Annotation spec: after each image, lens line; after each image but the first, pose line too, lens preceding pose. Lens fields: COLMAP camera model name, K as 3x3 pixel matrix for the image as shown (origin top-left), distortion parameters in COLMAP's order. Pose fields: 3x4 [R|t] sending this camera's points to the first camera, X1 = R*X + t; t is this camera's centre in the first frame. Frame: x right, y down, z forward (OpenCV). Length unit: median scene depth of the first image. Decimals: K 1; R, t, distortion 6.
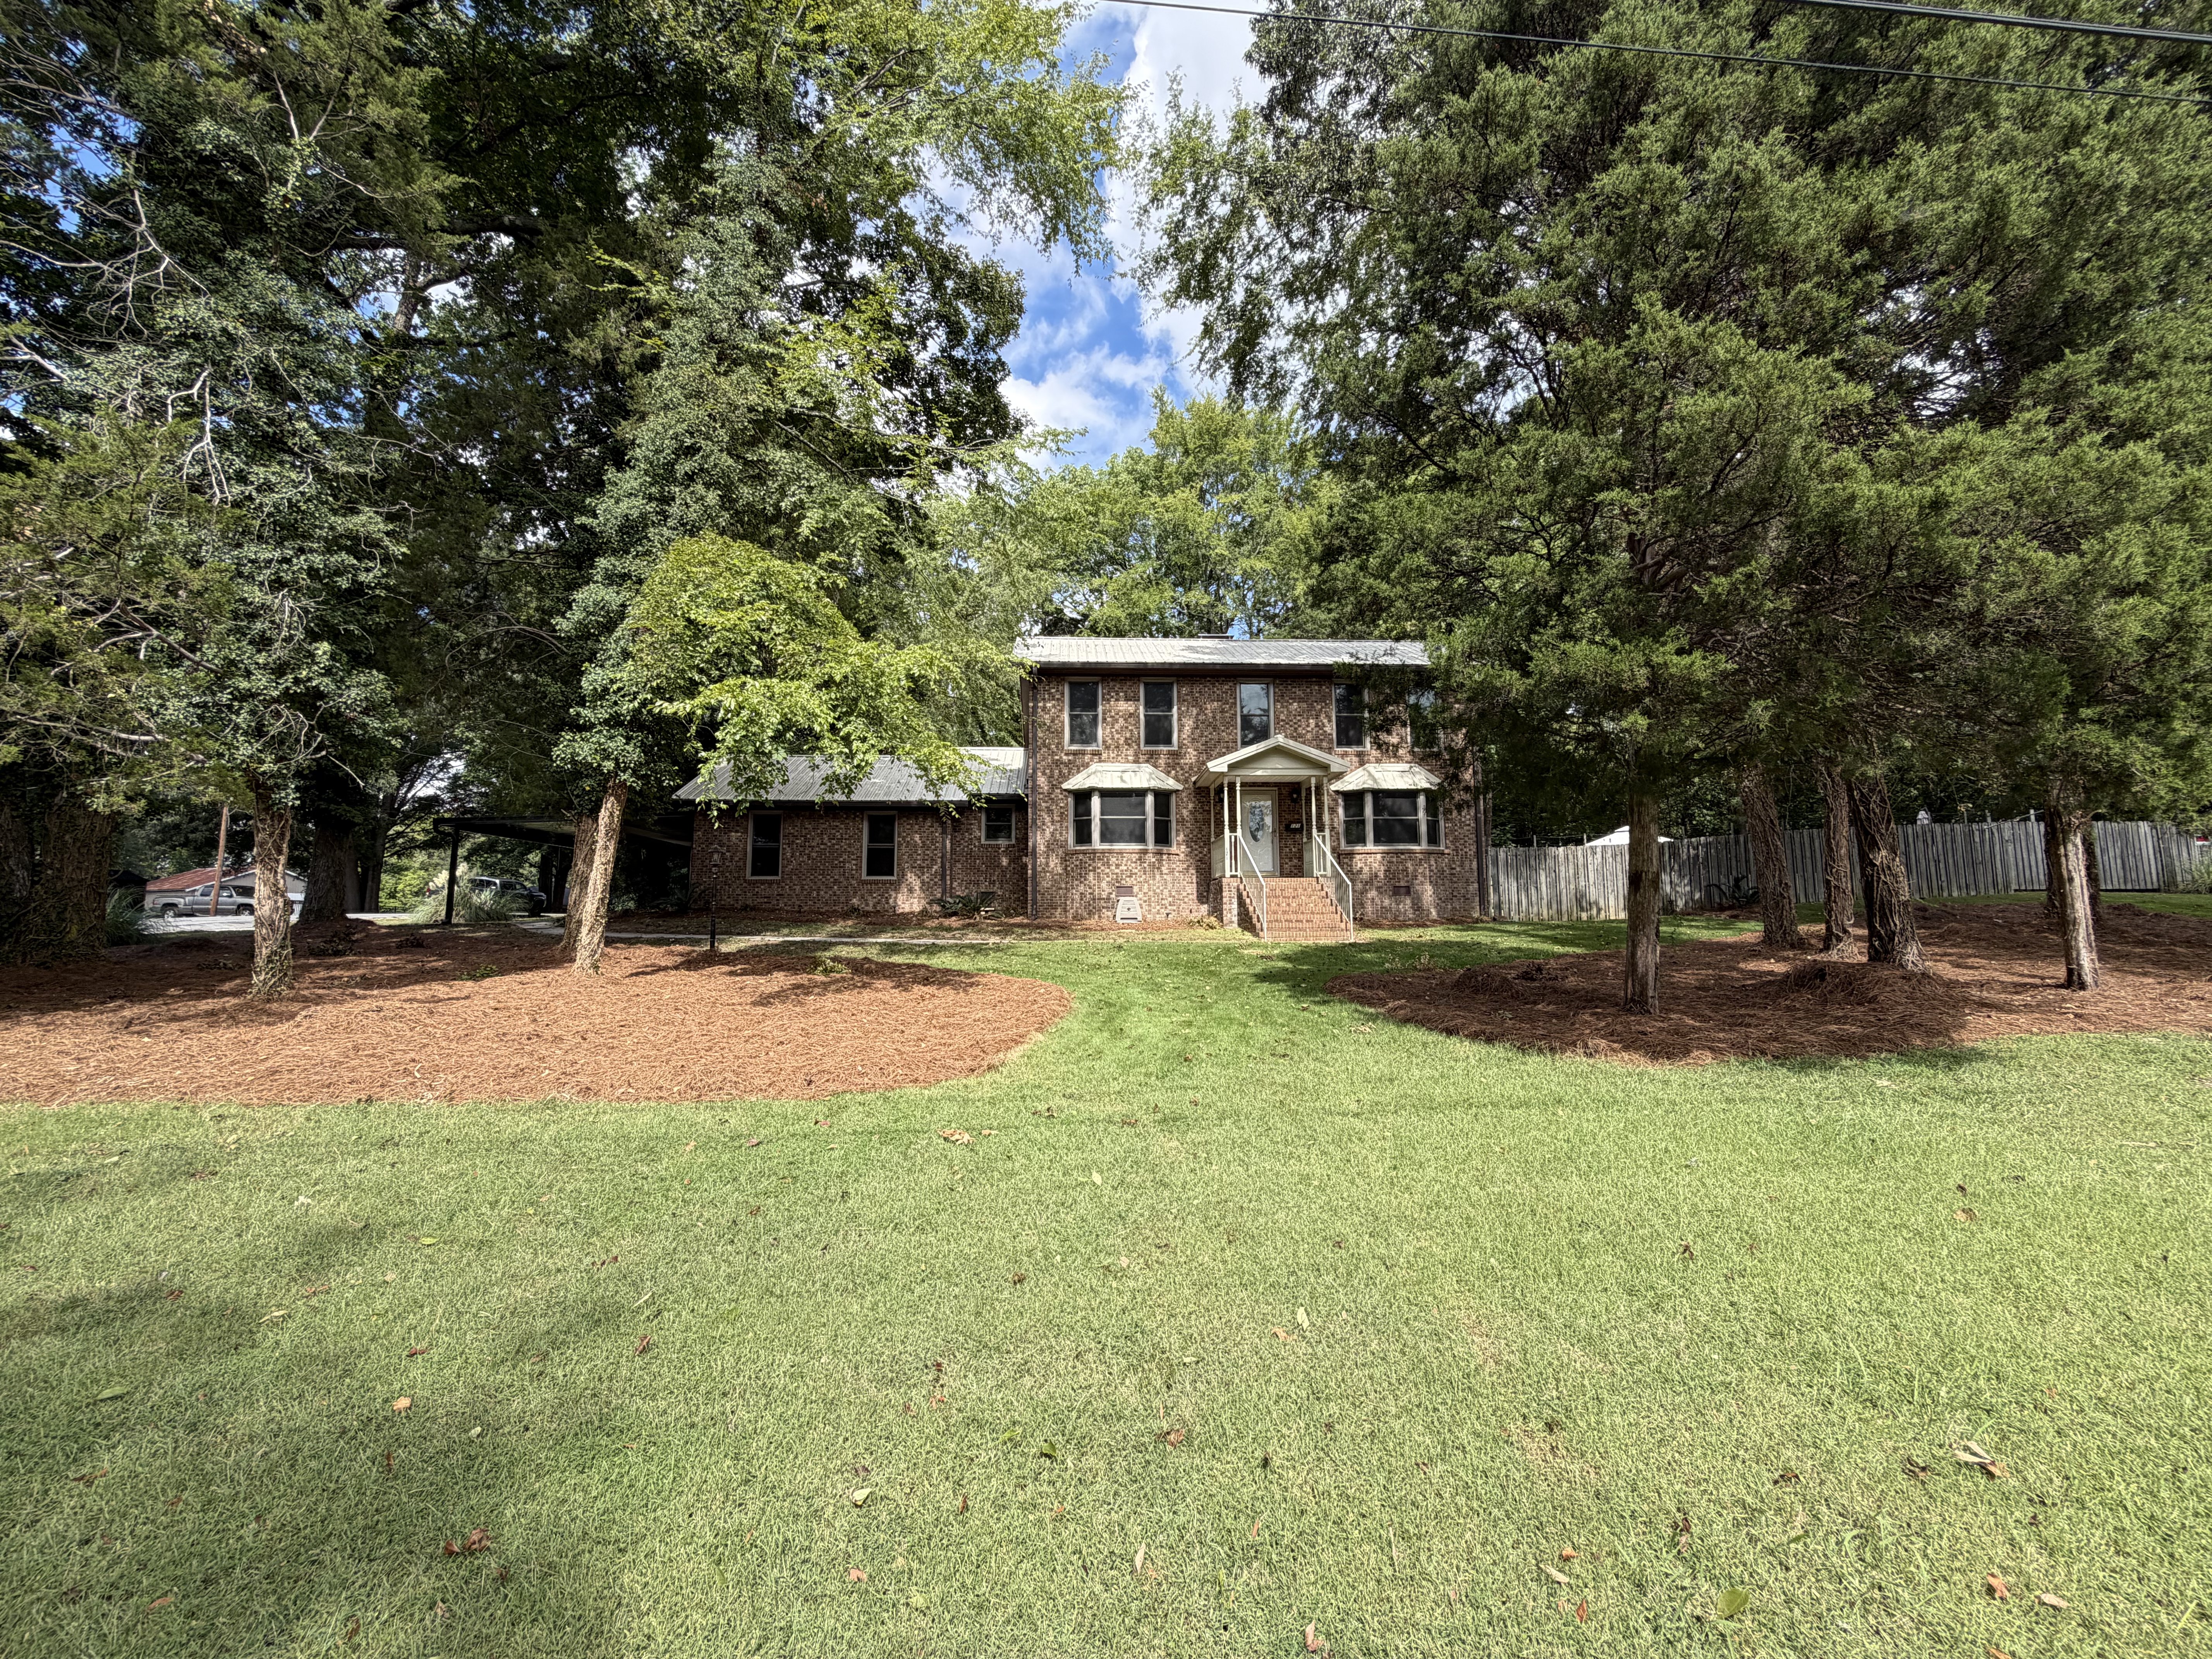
lens RADIAL K [[897.8, 0, 1103.6], [0, 897.8, 823.3], [0, 0, 1]] dist [-0.000145, 0.000000]
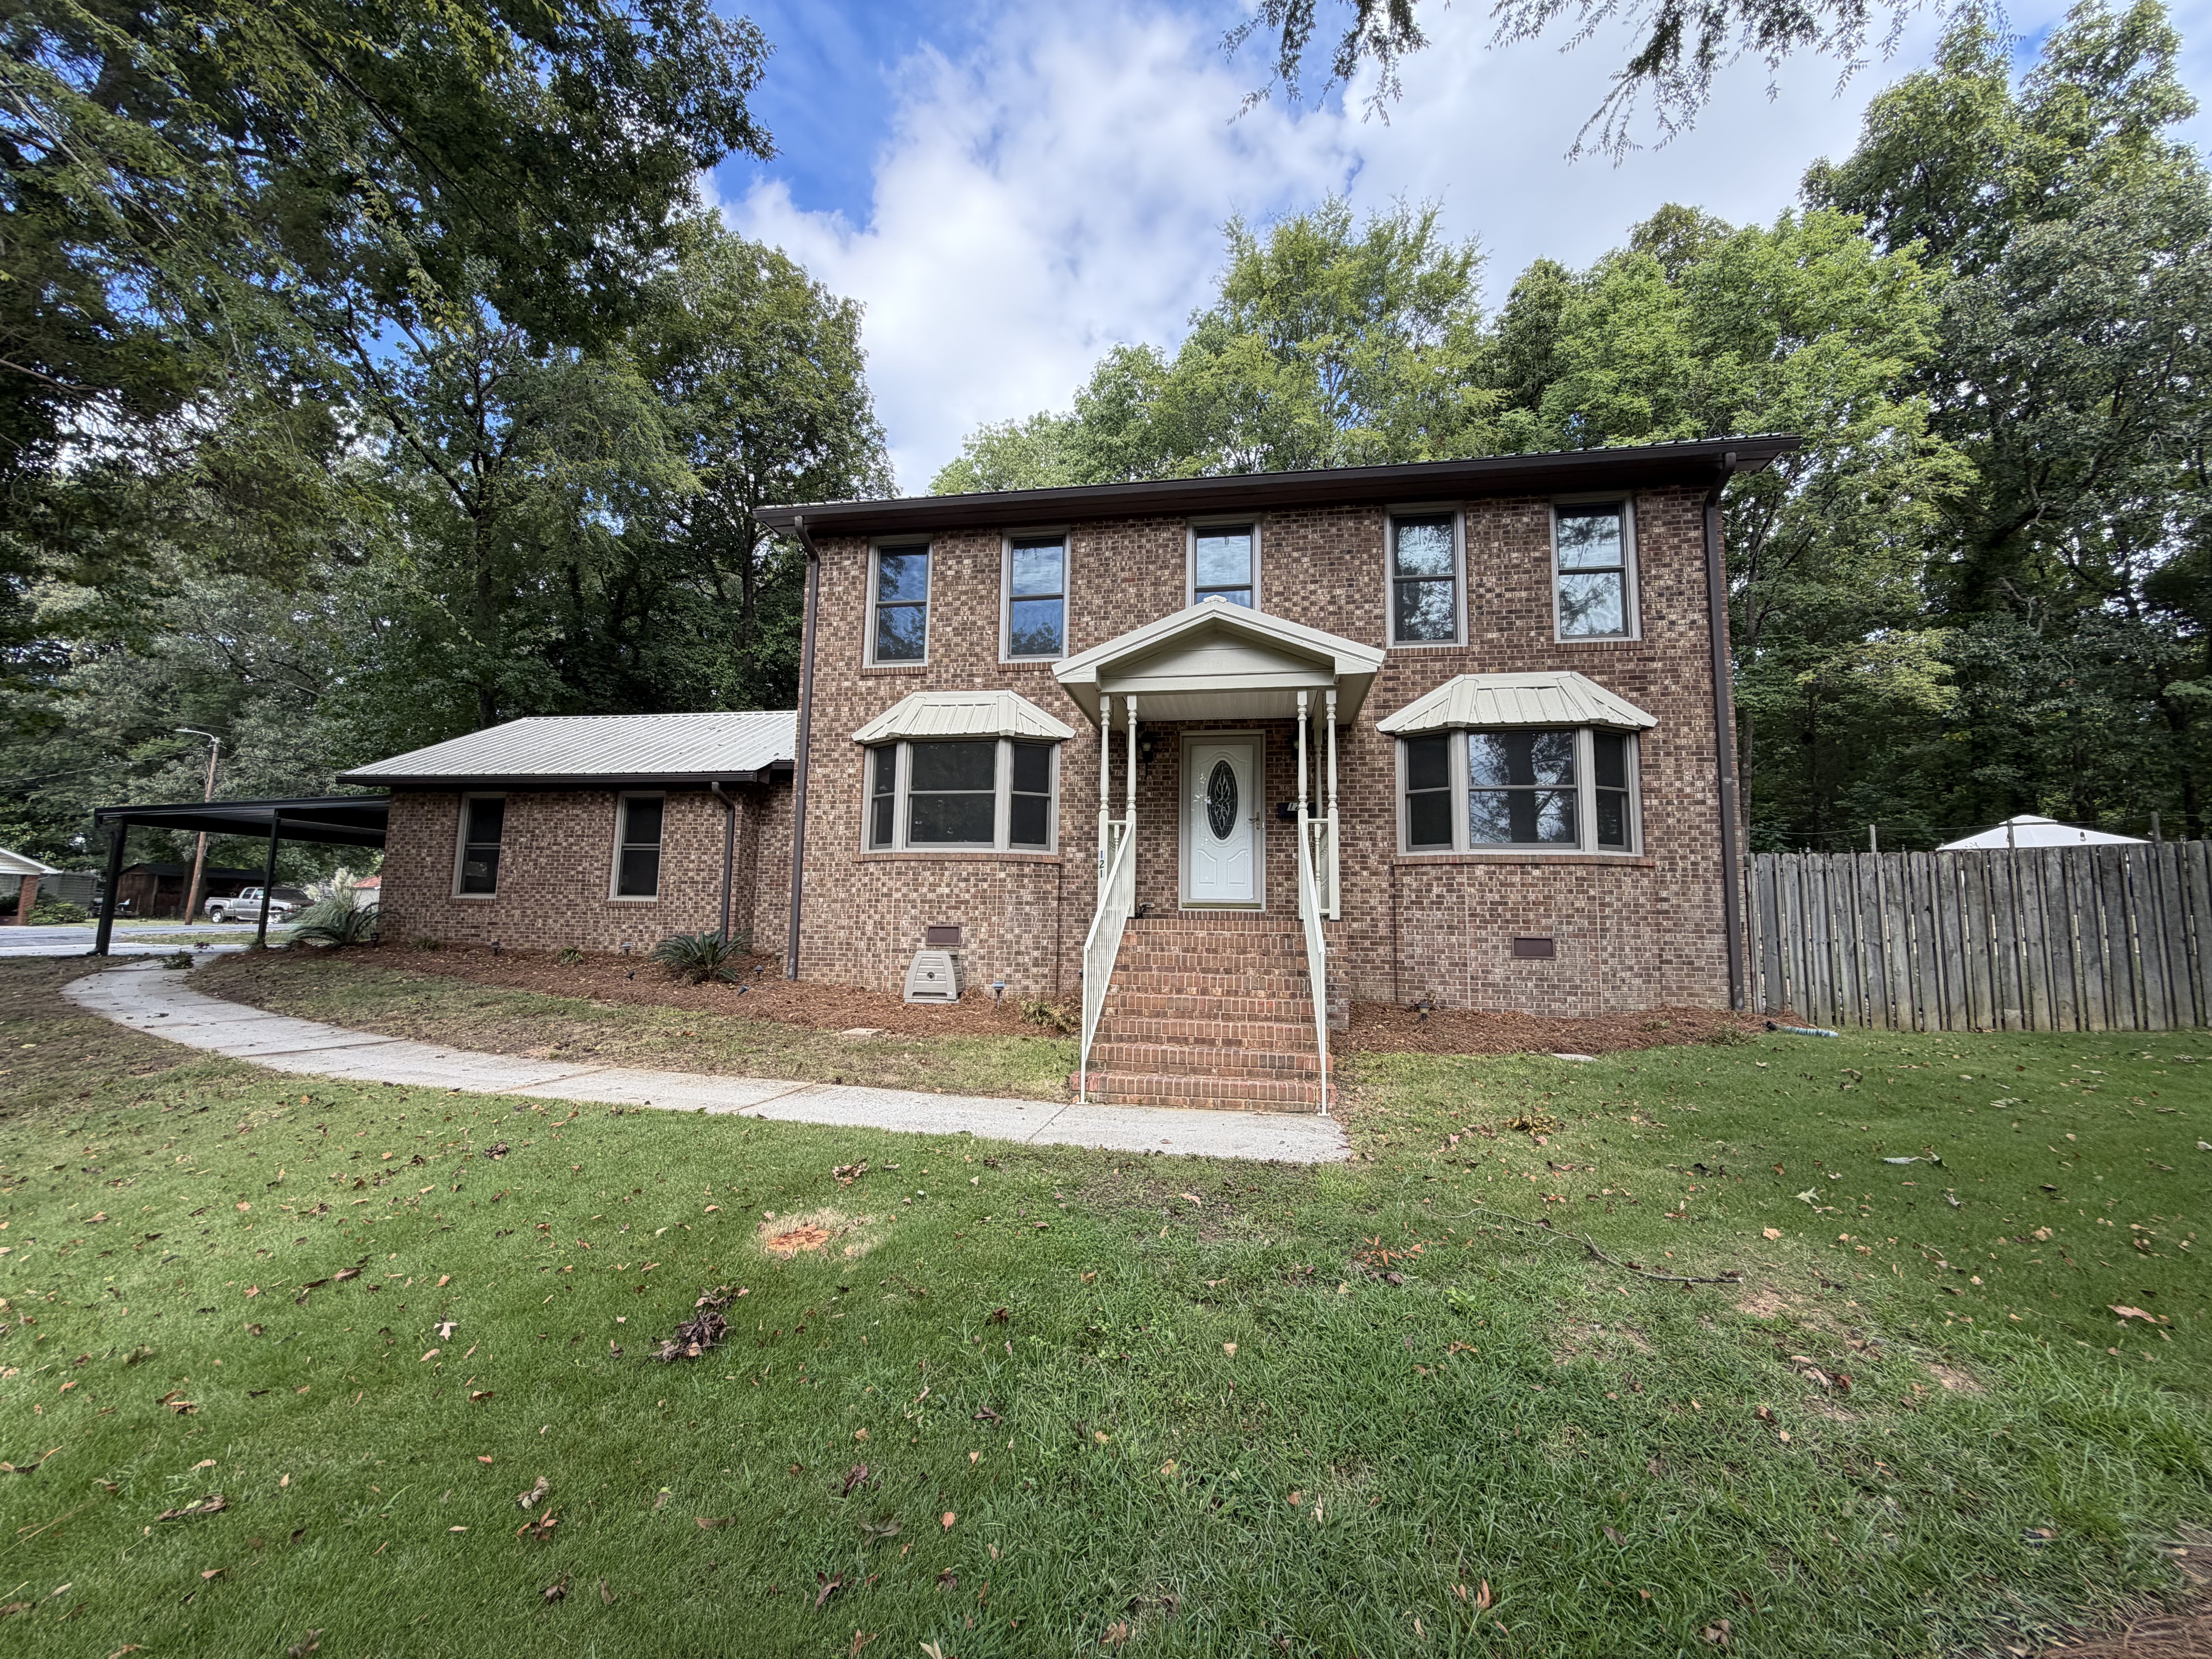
lens RADIAL K [[897.8, 0, 1108.3], [0, 897.8, 827.7], [0, 0, 1]] dist [-0.000145, 0.000000]
pose [[0.975635, -0.004396, -0.219358, 0.220559], [0.005250, 0.999981, 0.003311, 0.012327], [0.219339, -0.004382, 0.975639, 0.509730]]
